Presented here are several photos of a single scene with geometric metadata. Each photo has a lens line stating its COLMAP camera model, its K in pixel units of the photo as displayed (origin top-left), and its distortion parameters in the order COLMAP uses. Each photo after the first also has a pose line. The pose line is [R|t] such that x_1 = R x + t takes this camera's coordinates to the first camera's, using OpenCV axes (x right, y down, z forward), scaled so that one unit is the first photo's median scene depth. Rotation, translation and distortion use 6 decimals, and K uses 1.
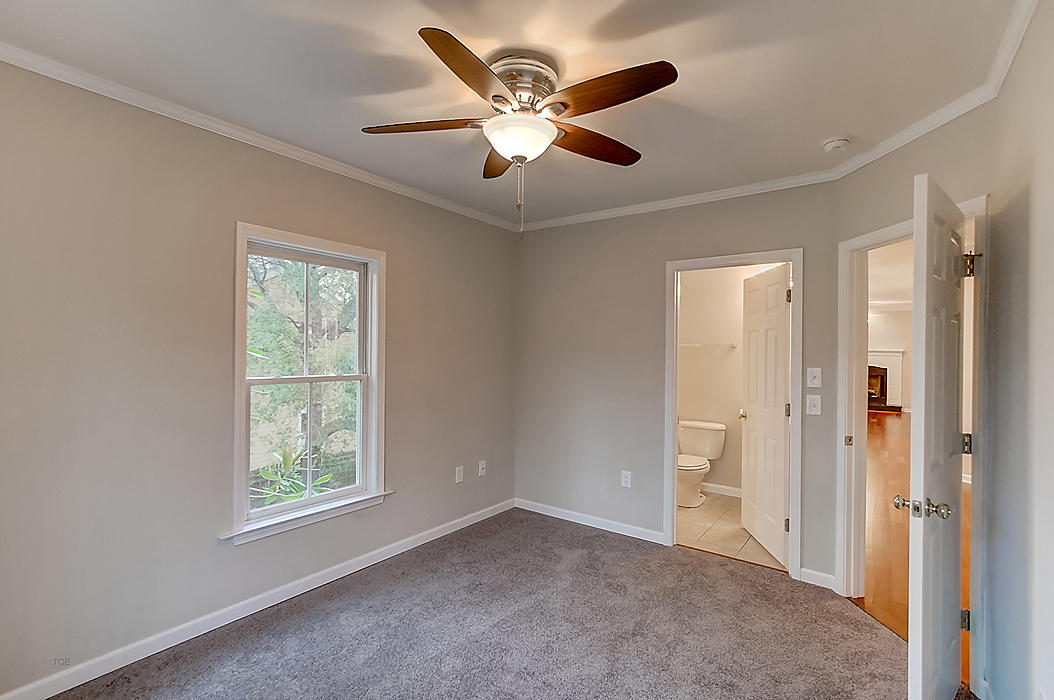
lens RADIAL K [[478.2, 0, 532.0], [0, 478.2, 351.6], [0, 0, 1]] dist [-0.000142, 0.001510]
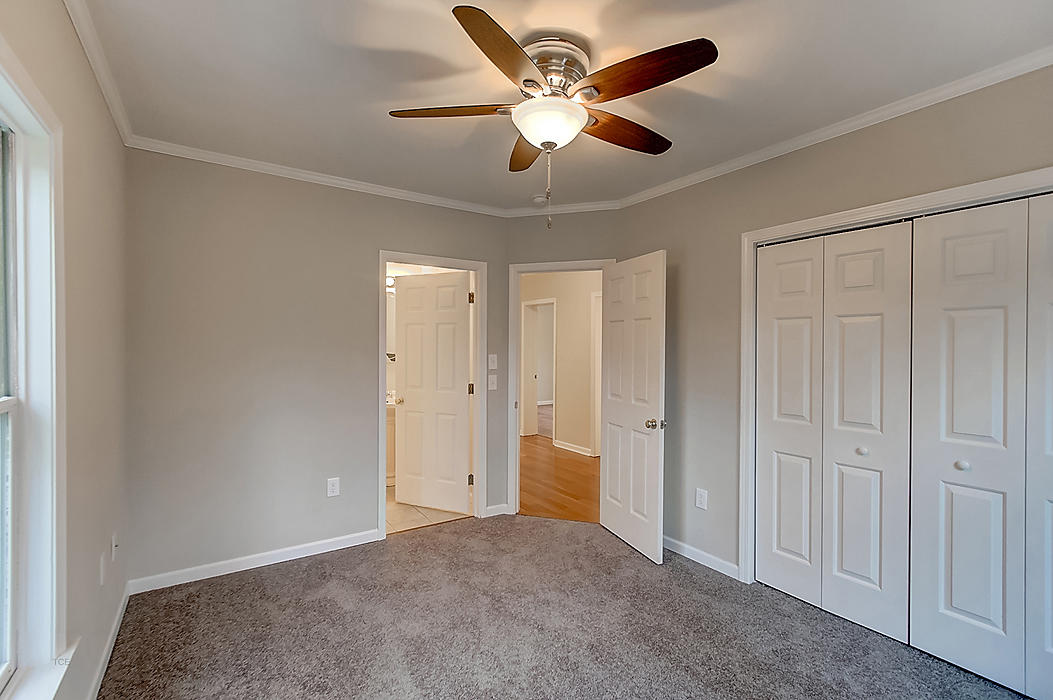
lens RADIAL K [[477.8, 0, 524.3], [0, 477.8, 352.0], [0, 0, 1]] dist [-0.000142, 0.001510]
pose [[0.341087, -0.019183, 0.939836, -0.591710], [-0.001555, 0.999779, 0.020971, -0.001665], [-0.940030, -0.008615, 0.340982, 0.434470]]
